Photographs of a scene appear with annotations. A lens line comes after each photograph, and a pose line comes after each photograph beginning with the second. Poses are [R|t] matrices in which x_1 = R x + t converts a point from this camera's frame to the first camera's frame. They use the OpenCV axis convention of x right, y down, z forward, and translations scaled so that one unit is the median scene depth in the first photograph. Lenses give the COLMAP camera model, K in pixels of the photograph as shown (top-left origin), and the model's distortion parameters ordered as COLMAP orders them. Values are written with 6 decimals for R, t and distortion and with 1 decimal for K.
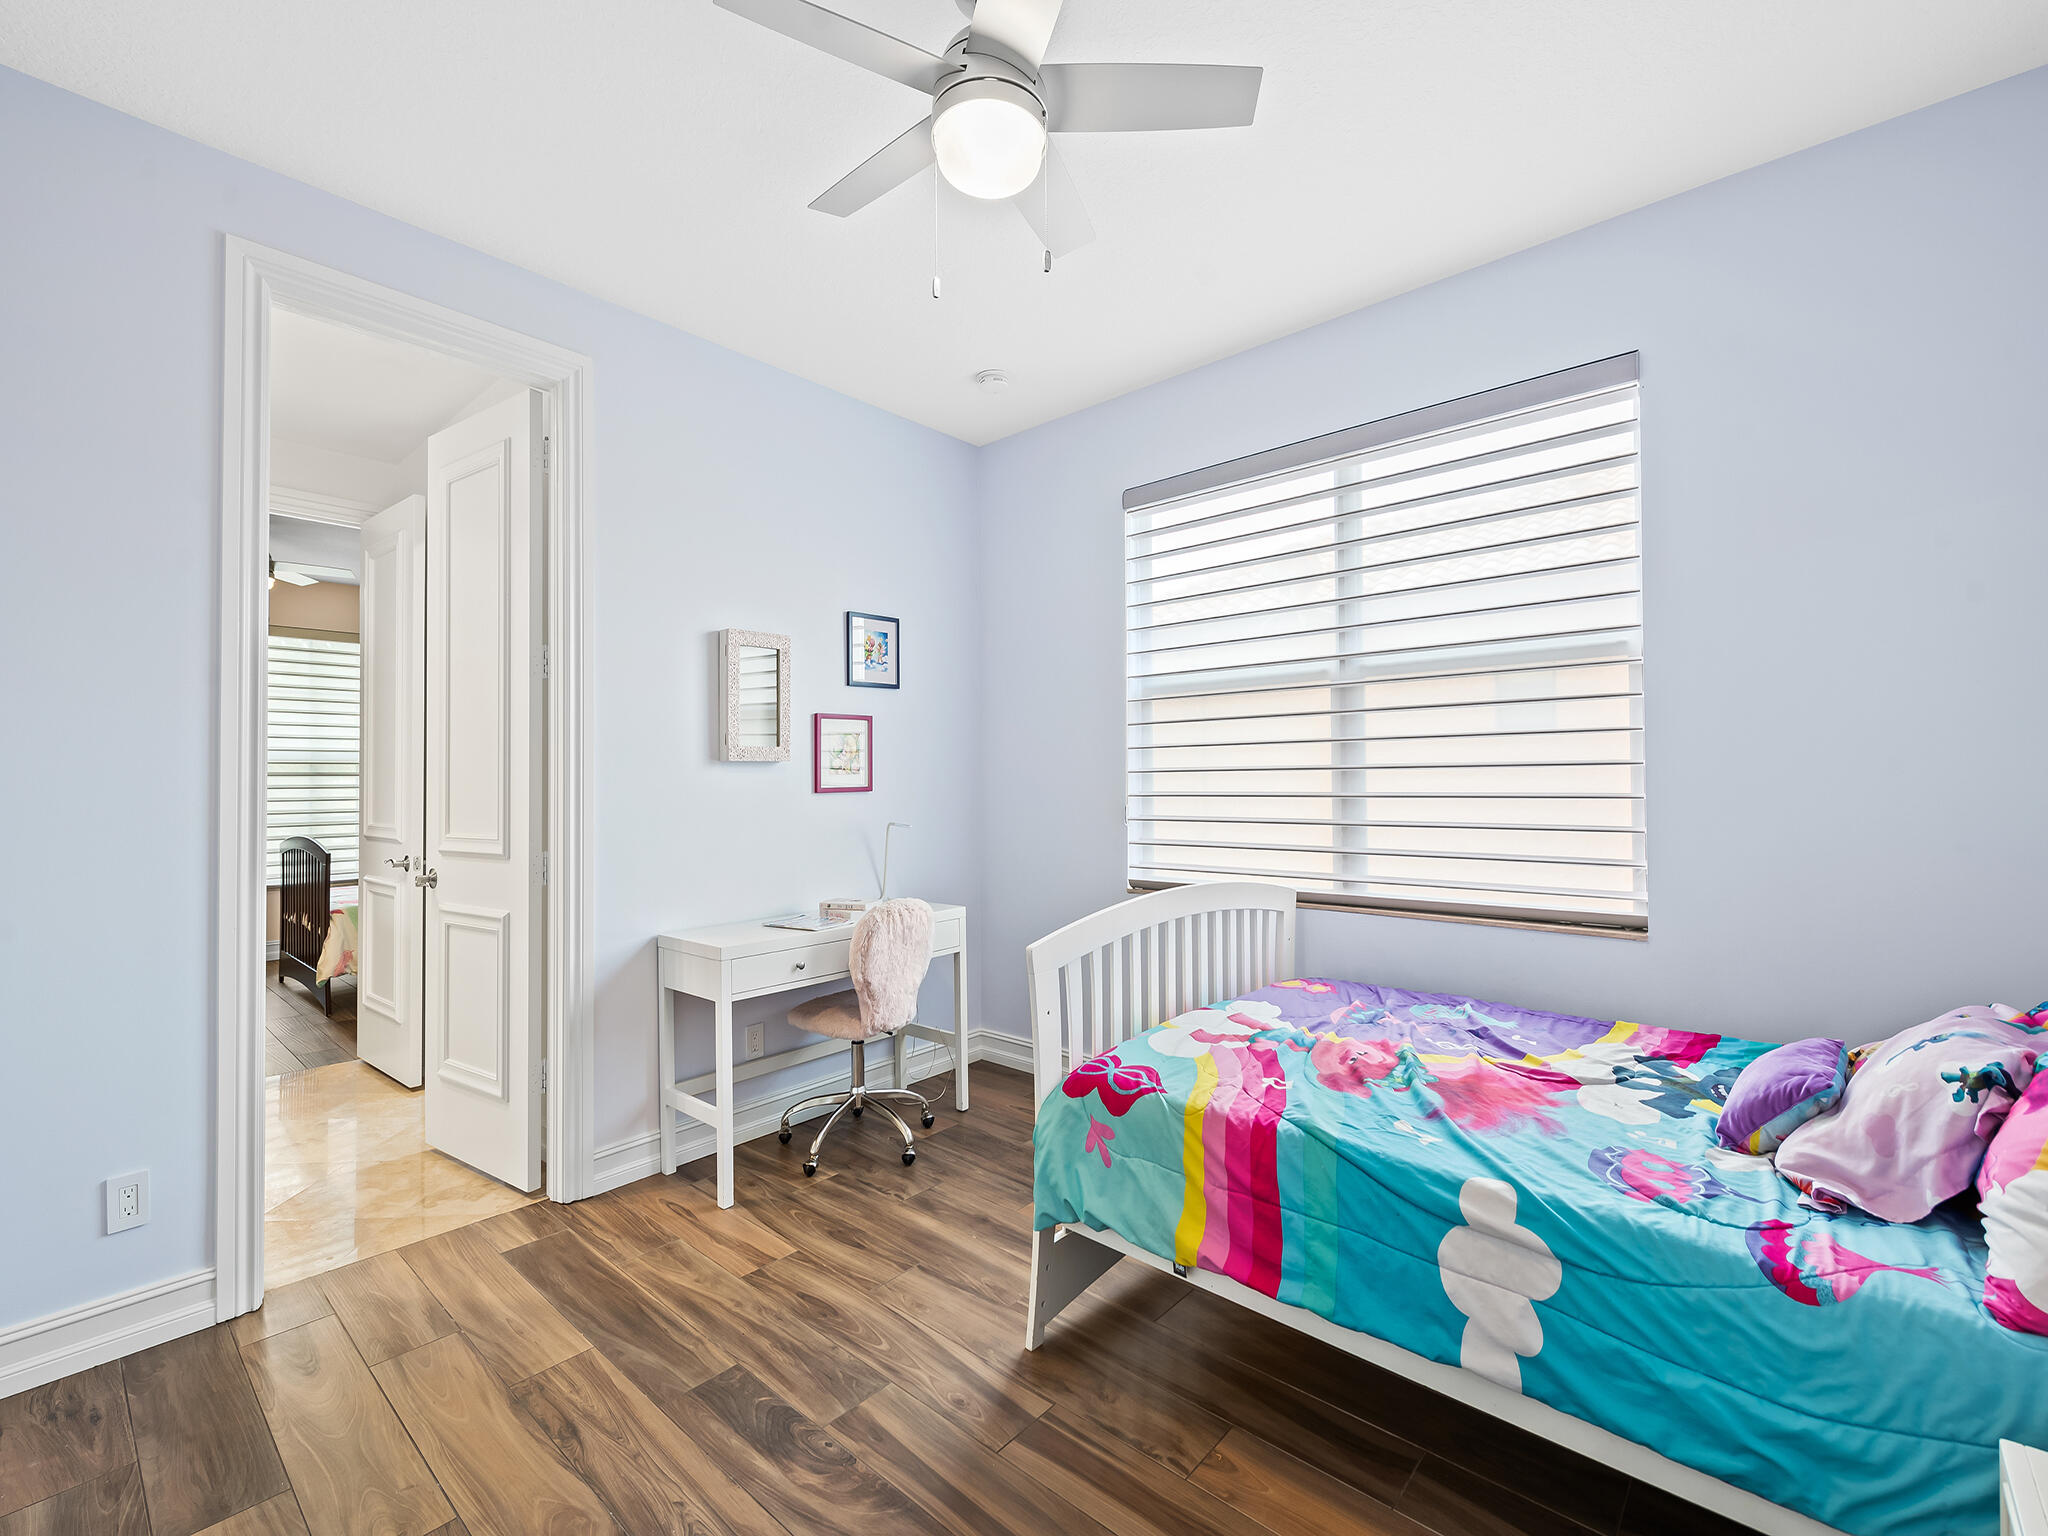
lens RADIAL K [[873.1, 0, 1024.0], [0, 873.1, 768.0], [0, 0, 1]] dist [-0.001253, -0.000292]
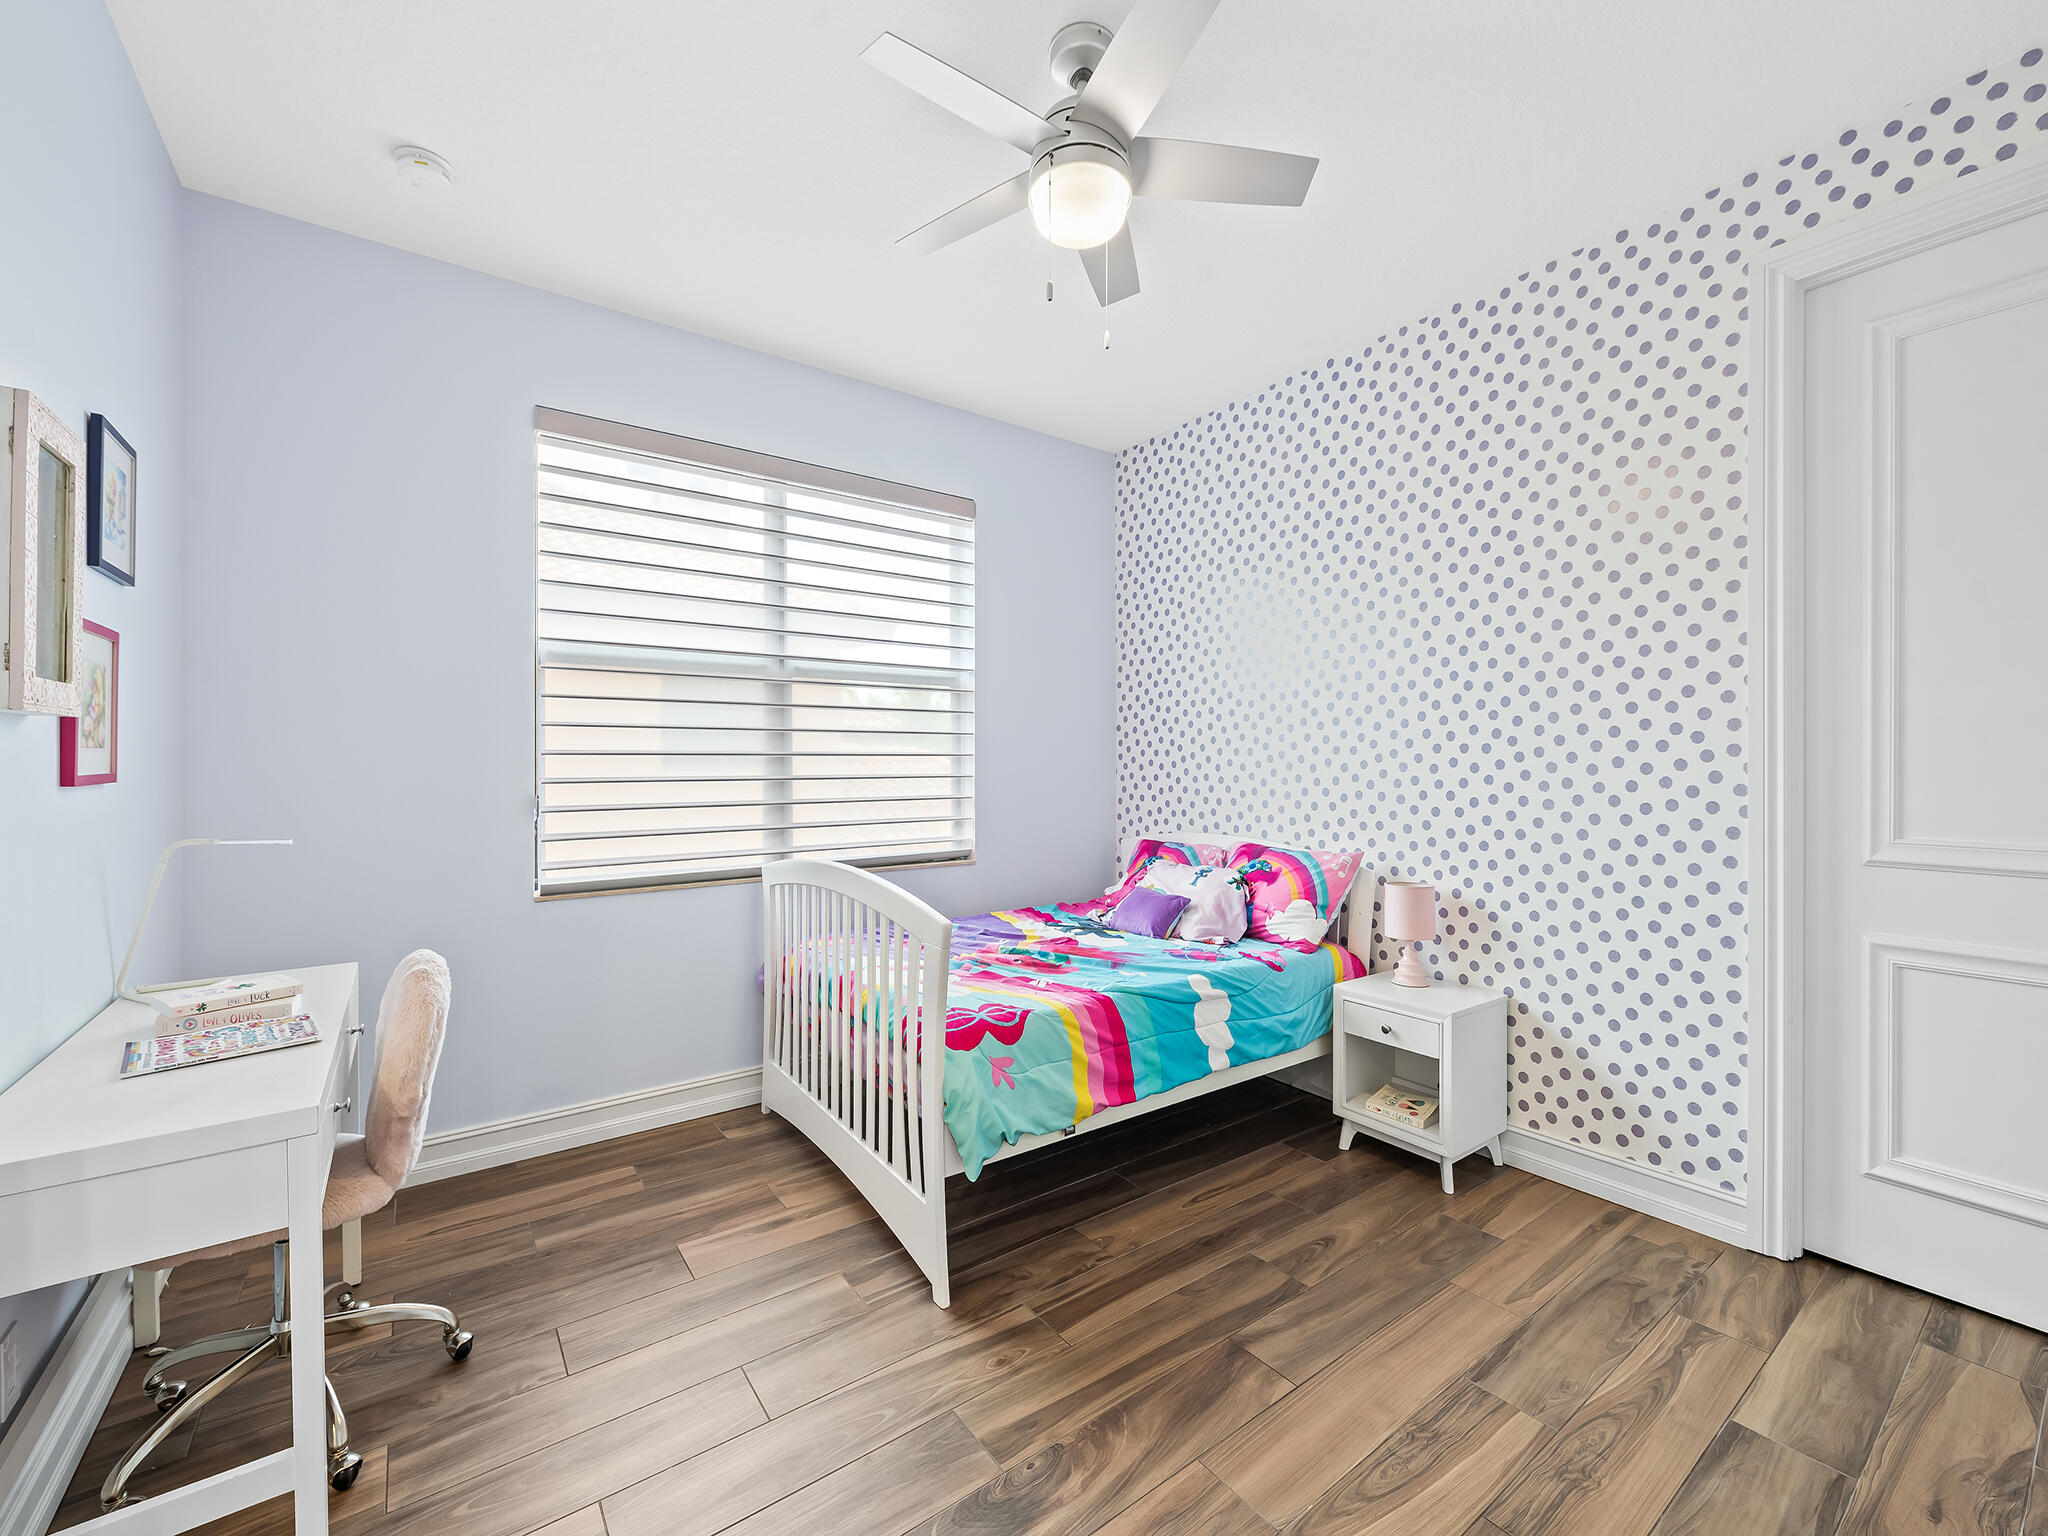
lens RADIAL K [[813.3, 0, 1007.6], [0, 813.3, 768.6], [0, 0, 1]] dist [0.003811, -0.004970]
pose [[0.244843, 0.000885, 0.969562, -1.059188], [-0.014344, 0.999893, 0.002709, 0.020137], [-0.969457, -0.014571, 0.244830, 0.802188]]
